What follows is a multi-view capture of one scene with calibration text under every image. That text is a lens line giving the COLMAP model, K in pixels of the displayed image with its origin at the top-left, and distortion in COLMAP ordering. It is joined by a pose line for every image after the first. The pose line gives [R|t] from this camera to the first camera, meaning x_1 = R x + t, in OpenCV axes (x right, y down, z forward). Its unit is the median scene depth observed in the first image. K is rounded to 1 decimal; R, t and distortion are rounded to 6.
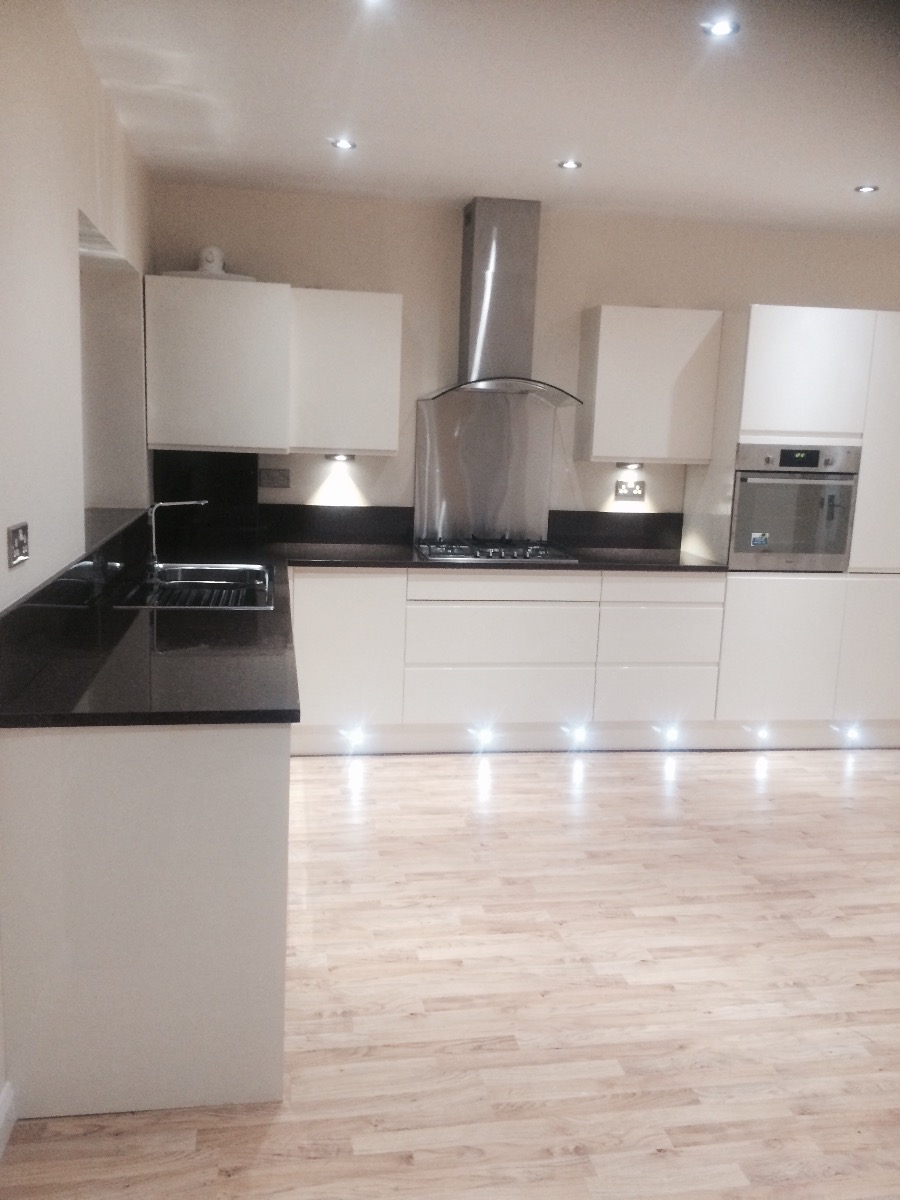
lens RADIAL K [[1035.4, 0, 446.1], [0, 1035.4, 599.5], [0, 0, 1]] dist [0.051240, -0.011891]
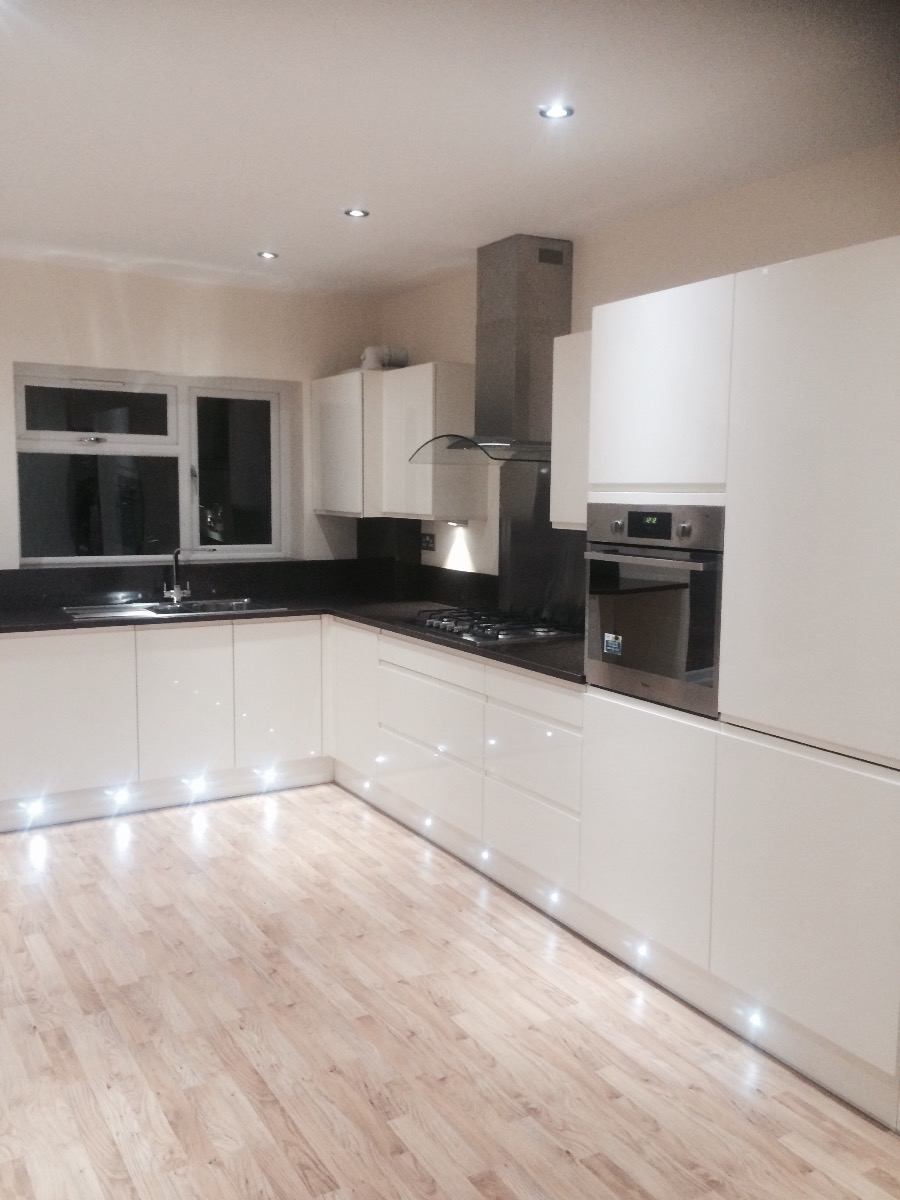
lens RADIAL K [[1035.4, 0, 446.8], [0, 1035.4, 599.7], [0, 0, 1]] dist [0.051240, -0.011891]
pose [[0.358883, 0.071401, -0.930648, 0.923581], [-0.158978, 0.987177, 0.014432, -0.082103], [0.919744, 0.142773, 0.365632, 0.681194]]
